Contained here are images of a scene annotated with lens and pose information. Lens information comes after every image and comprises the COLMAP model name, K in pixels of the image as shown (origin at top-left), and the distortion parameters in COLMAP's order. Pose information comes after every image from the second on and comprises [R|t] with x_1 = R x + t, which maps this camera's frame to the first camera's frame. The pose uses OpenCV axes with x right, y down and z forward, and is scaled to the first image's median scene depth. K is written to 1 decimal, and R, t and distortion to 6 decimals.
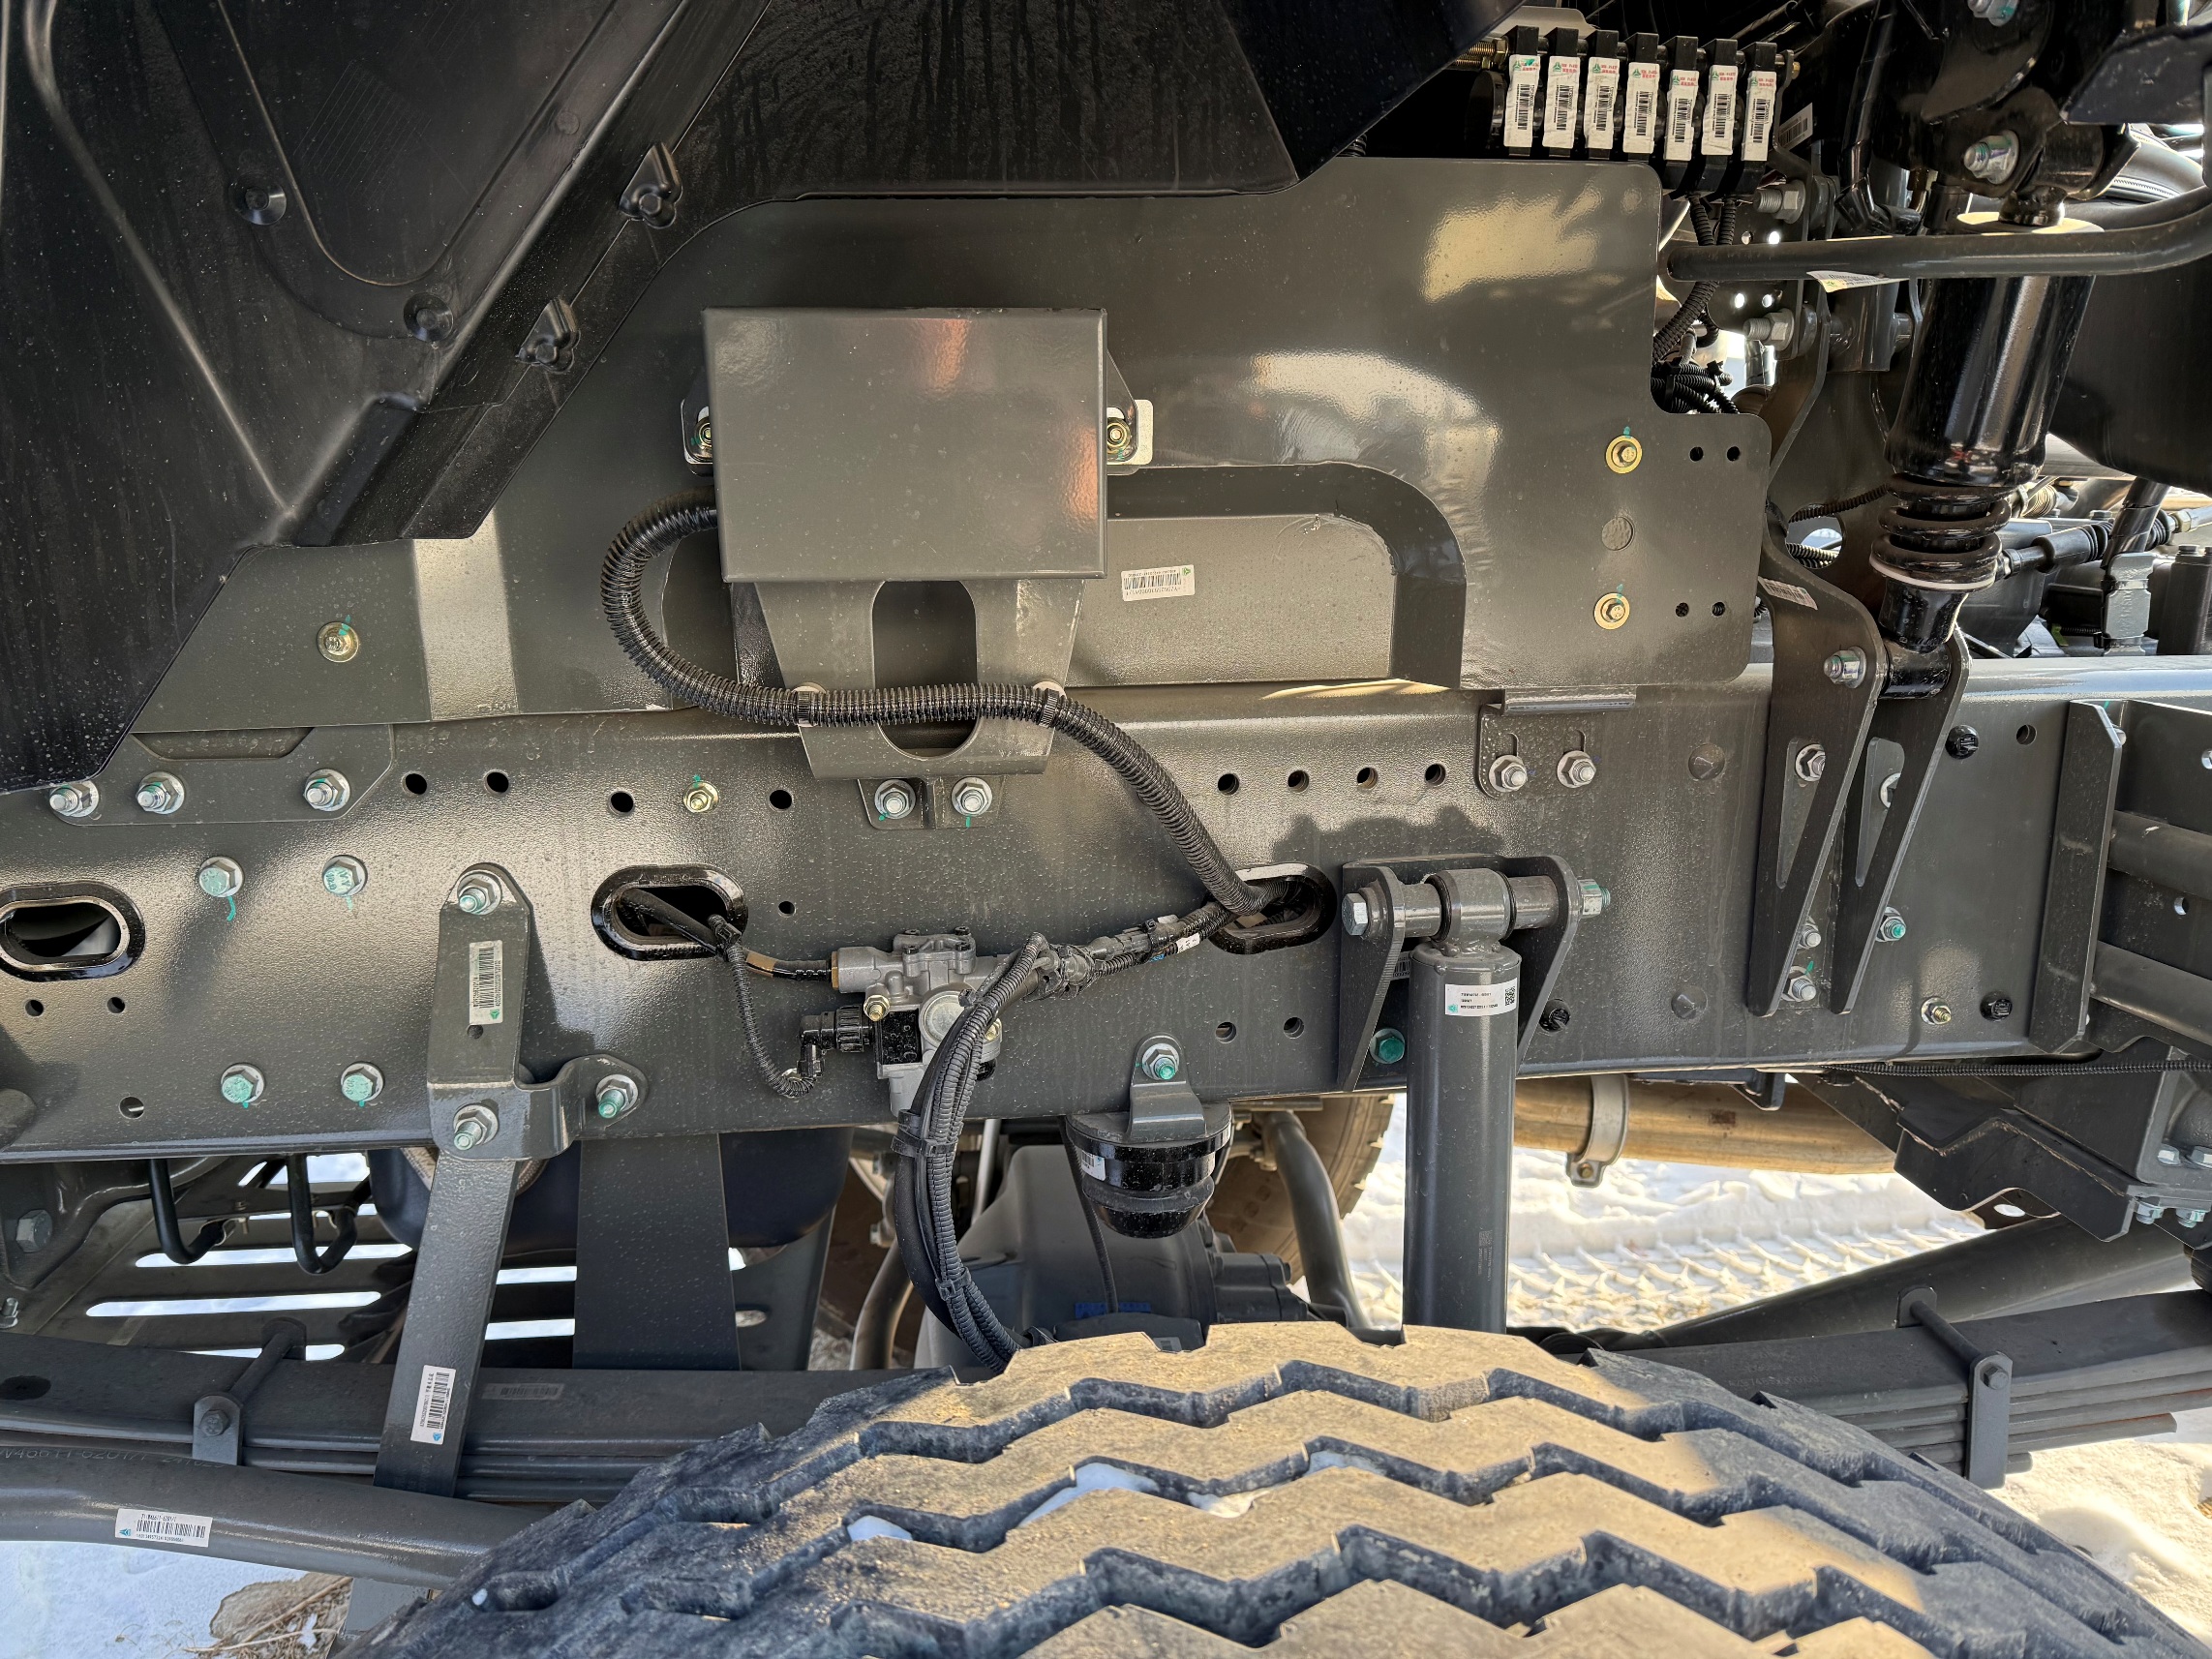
lens RADIAL K [[1557.1, 0, 1106.0], [0, 1557.1, 829.5], [0, 0, 1]] dist [0.084471, -0.105815]
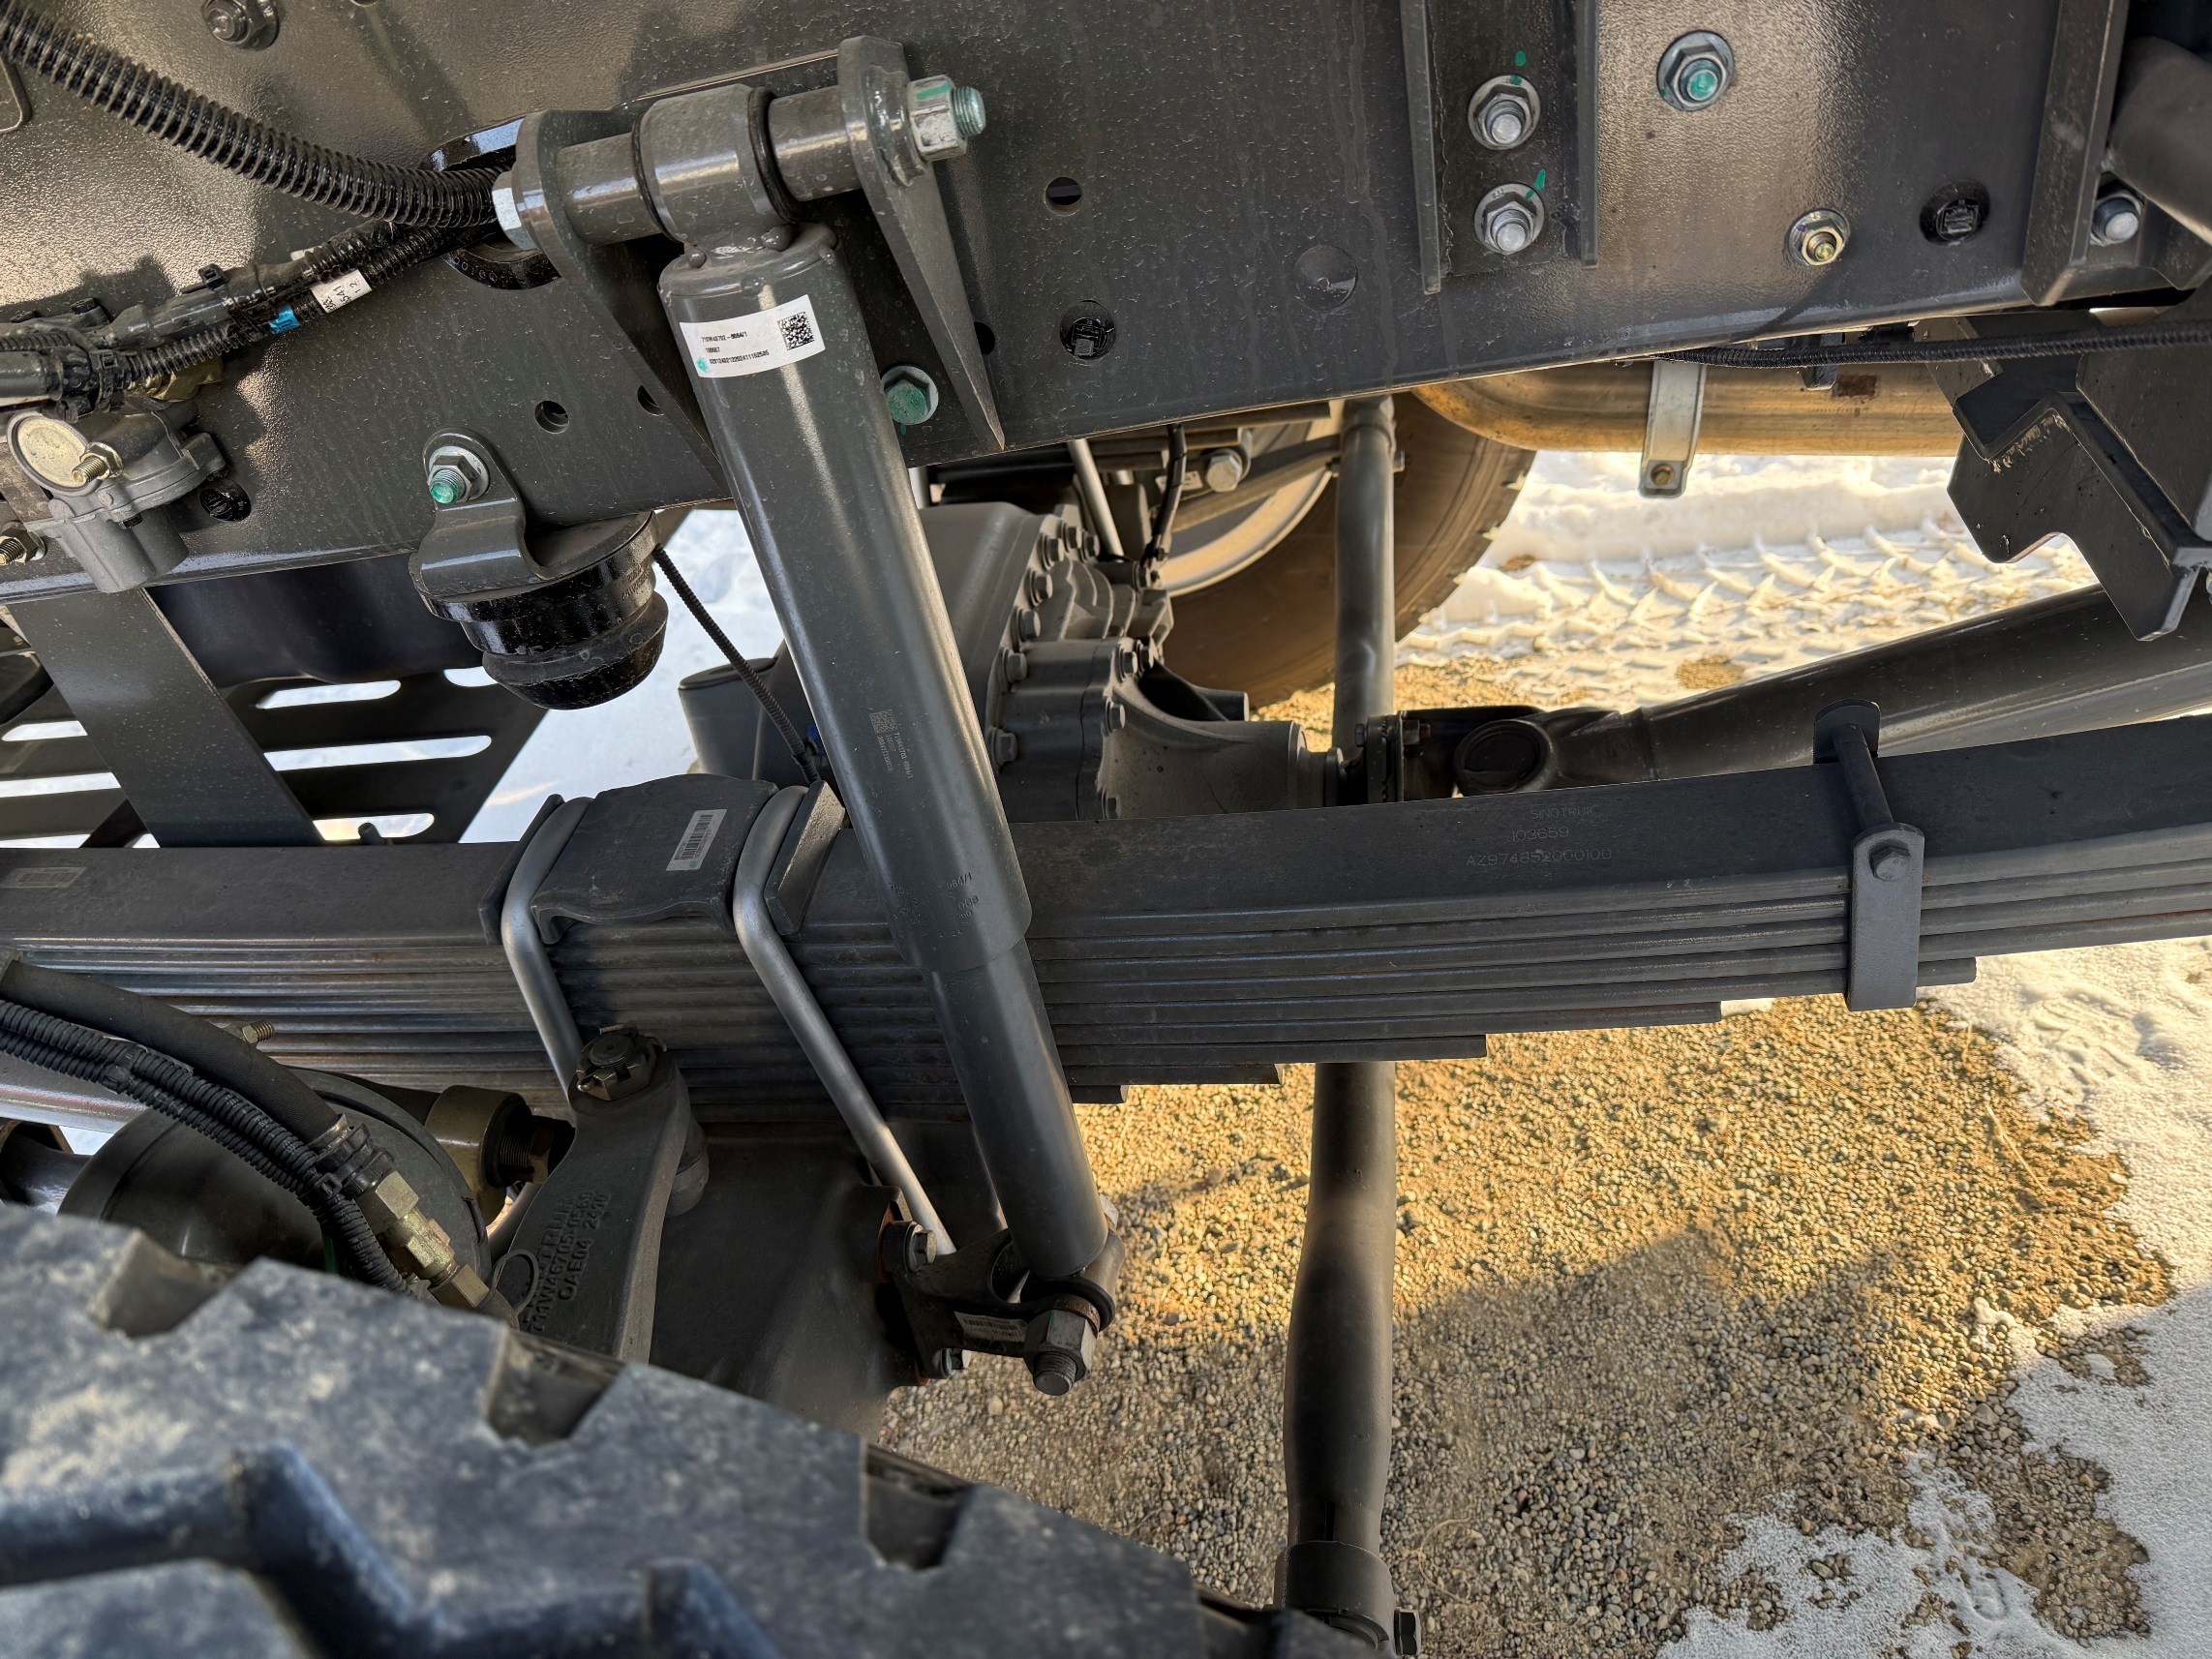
lens RADIAL K [[1557.1, 0, 1106.0], [0, 1557.1, 829.5], [0, 0, 1]] dist [0.084471, -0.105815]
pose [[0.950766, 0.000381, -0.309909, 0.196637], [0.138345, 0.894307, 0.425529, 0.014968], [0.277316, -0.447453, 0.850224, 0.172067]]
